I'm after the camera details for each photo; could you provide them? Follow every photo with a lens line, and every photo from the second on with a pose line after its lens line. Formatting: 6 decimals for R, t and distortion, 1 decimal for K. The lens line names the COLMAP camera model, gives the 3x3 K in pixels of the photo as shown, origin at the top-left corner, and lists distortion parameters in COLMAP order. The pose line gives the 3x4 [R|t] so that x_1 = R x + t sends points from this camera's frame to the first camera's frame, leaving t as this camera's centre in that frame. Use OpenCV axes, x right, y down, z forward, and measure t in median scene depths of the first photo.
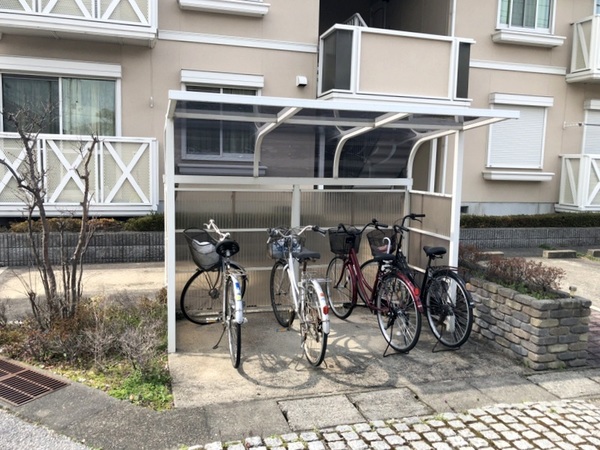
lens RADIAL K [[496.2, 0, 300.0], [0, 496.2, 225.0], [0, 0, 1]] dist [0.001561, -0.006152]
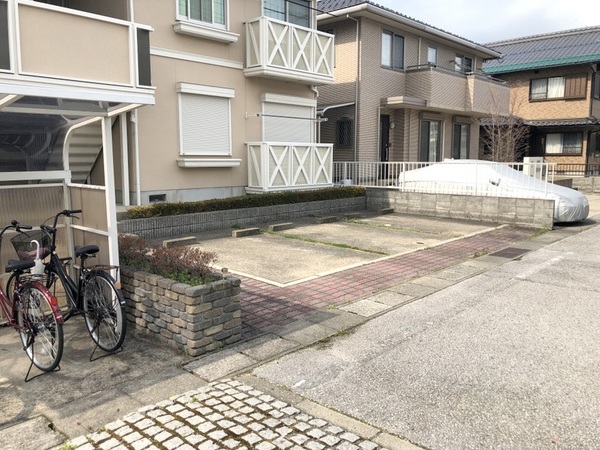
lens RADIAL K [[480.1, 0, 300.0], [0, 480.1, 225.0], [0, 0, 1]] dist [0.005969, -0.003779]
pose [[0.854321, -0.100340, 0.509968, 0.159284], [0.086361, 0.994953, 0.051089, -0.004343], [-0.512521, 0.000395, 0.858675, 0.042224]]
